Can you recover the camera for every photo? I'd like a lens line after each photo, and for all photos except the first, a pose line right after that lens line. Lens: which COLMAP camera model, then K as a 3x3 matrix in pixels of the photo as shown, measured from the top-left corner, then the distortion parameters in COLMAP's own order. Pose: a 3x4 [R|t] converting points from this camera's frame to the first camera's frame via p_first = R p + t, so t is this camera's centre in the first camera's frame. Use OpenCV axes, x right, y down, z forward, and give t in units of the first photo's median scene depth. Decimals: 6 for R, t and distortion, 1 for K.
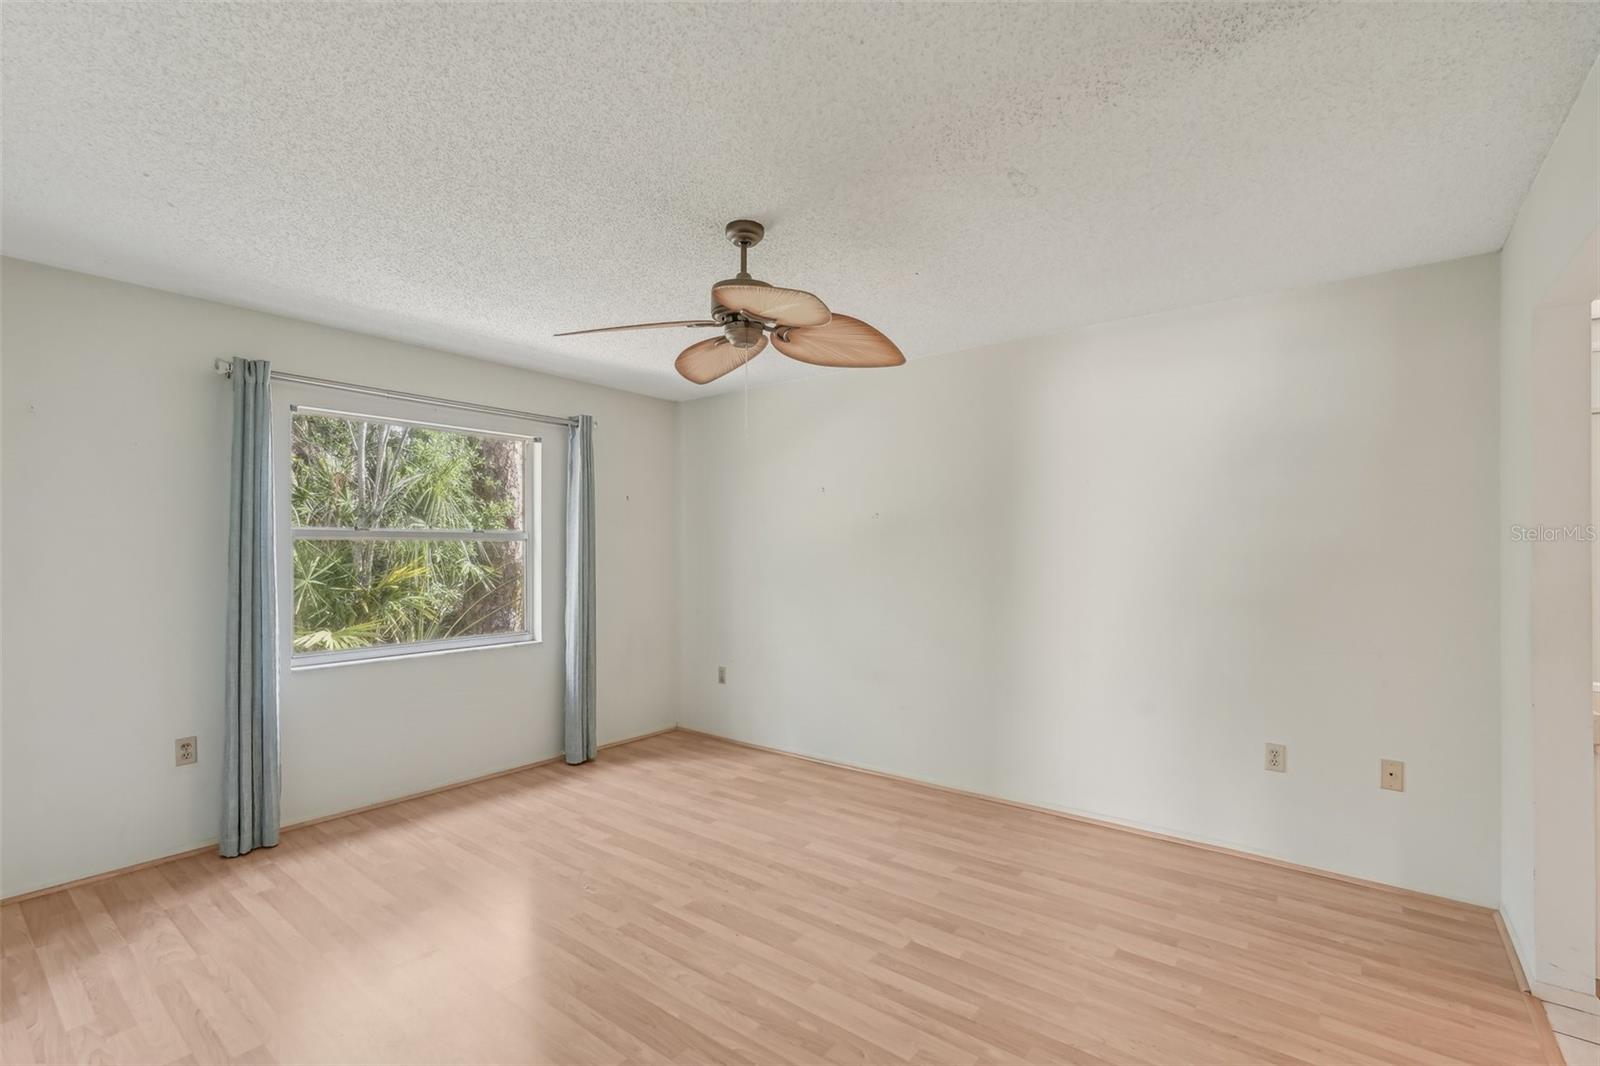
lens RADIAL K [[727.5, 0, 807.1], [0, 727.5, 543.2], [0, 0, 1]] dist [-0.014704, 0.008025]
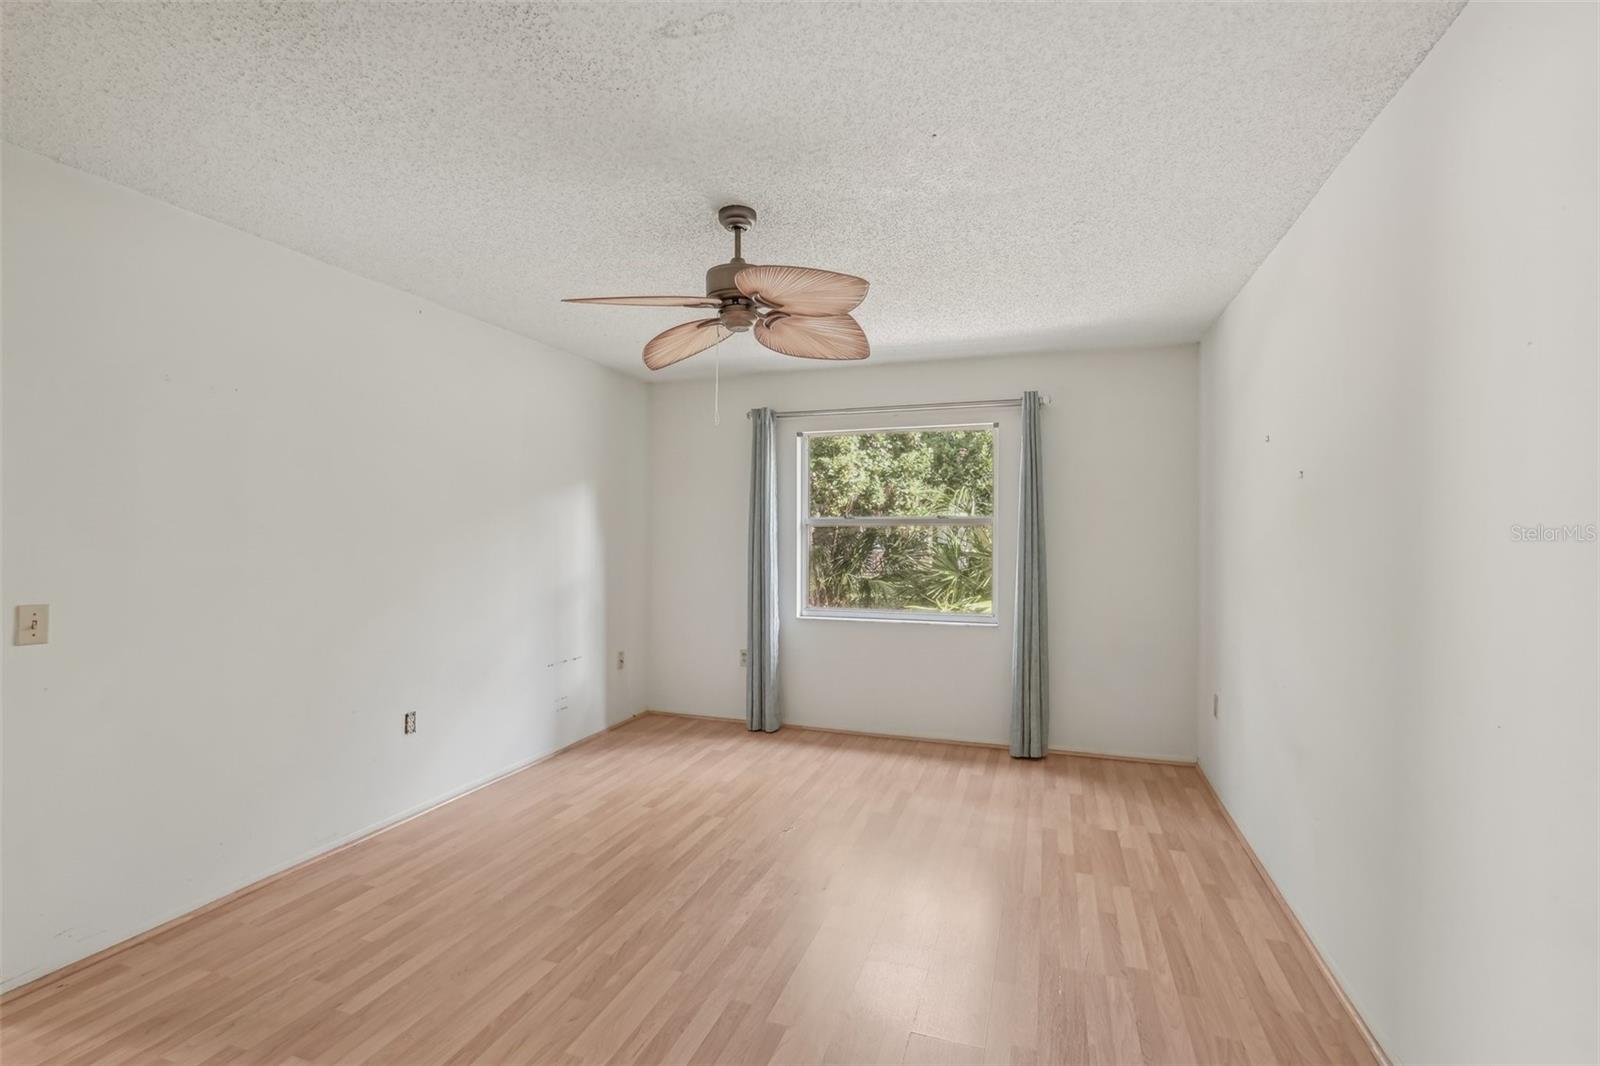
lens RADIAL K [[727.5, 0, 800.5], [0, 727.5, 530.2], [0, 0, 1]] dist [-0.014704, 0.008025]
pose [[0.303442, -0.006965, -0.952824, 0.575784], [0.003932, 0.999974, -0.006058, 0.011083], [0.952842, -0.001908, 0.303462, 0.498435]]
